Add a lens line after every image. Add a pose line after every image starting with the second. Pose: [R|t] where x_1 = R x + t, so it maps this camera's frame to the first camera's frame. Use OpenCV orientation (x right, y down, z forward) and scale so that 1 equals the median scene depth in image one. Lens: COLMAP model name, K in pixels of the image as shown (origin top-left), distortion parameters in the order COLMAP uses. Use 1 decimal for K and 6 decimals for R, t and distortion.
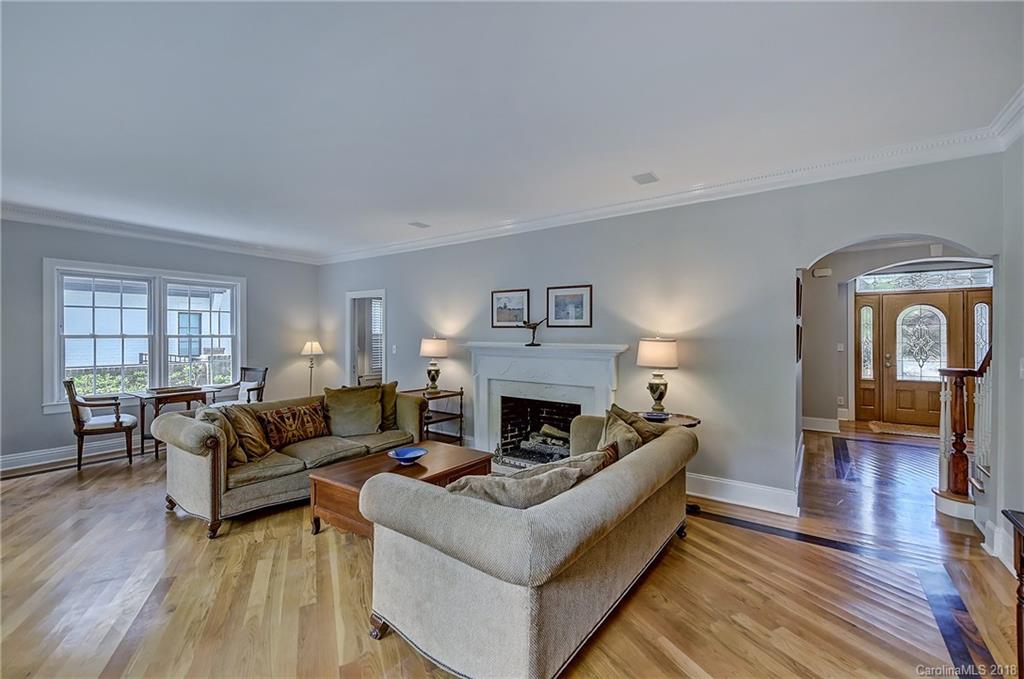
lens RADIAL K [[418.8, 0, 517.1], [0, 418.8, 336.2], [0, 0, 1]] dist [0.000219, -0.000117]
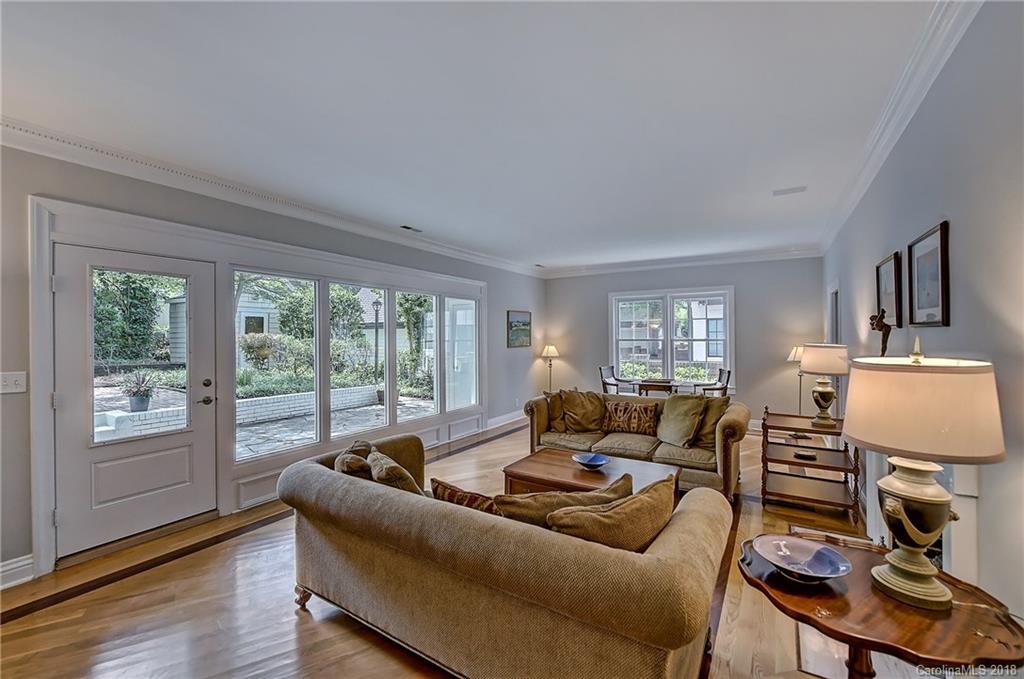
lens RADIAL K [[418.8, 0, 517.1], [0, 418.8, 336.2], [0, 0, 1]] dist [0.000219, -0.000117]
pose [[0.086371, -0.002113, -0.996261, 0.582318], [-0.000830, 0.999997, -0.002193, -0.010843], [0.996263, 0.001016, 0.086369, 0.587871]]
